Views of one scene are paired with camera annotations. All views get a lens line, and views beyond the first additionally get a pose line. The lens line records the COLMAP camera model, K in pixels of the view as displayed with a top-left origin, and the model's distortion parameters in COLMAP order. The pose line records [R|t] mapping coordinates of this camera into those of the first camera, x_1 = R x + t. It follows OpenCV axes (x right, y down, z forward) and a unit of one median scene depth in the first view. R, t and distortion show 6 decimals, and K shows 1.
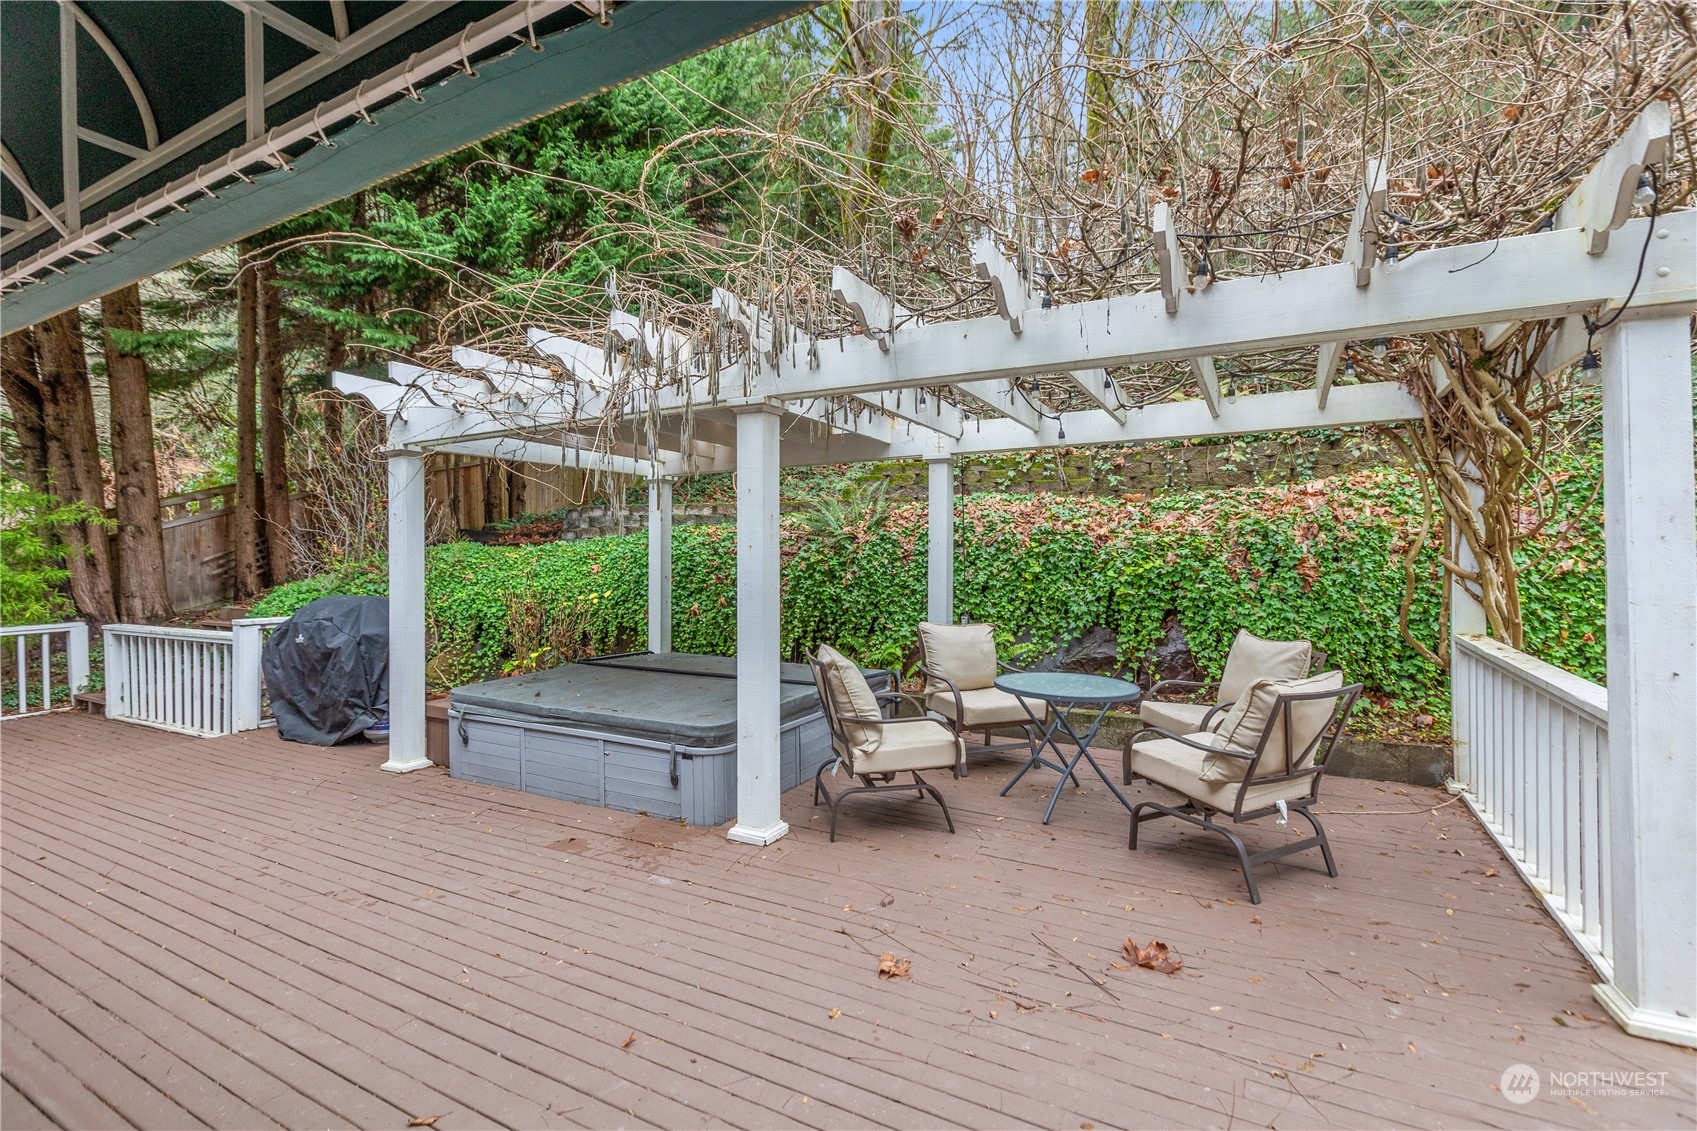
lens RADIAL K [[764.5, 0, 840.7], [0, 764.5, 557.0], [0, 0, 1]] dist [0.005537, 0.000327]
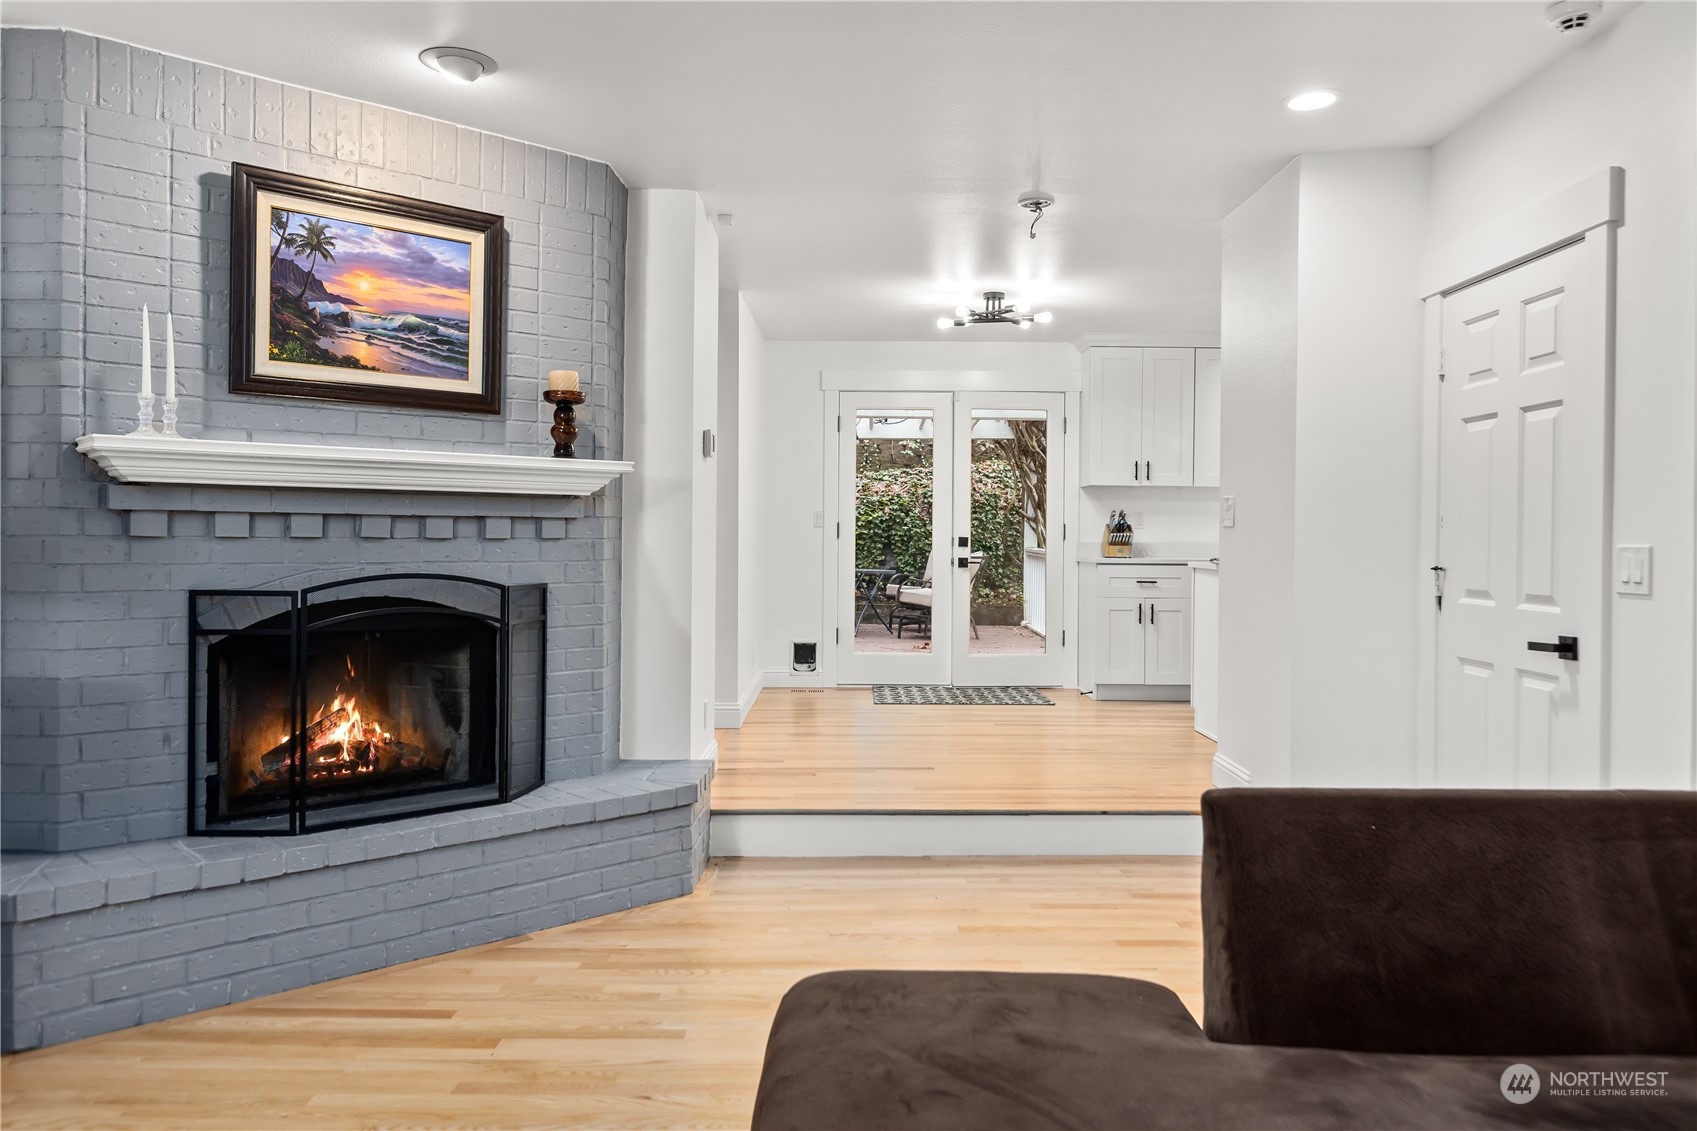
lens RADIAL K [[1177.0, 0, 850.0], [0, 1177.0, 563.1], [0, 0, 1]] dist [-0.000777, -0.000008]
pose [[0.880629, 0.005428, 0.473775, -0.888507], [-0.012449, 0.999854, 0.011684, 0.092199], [-0.473643, -0.016188, 0.880568, -1.250891]]
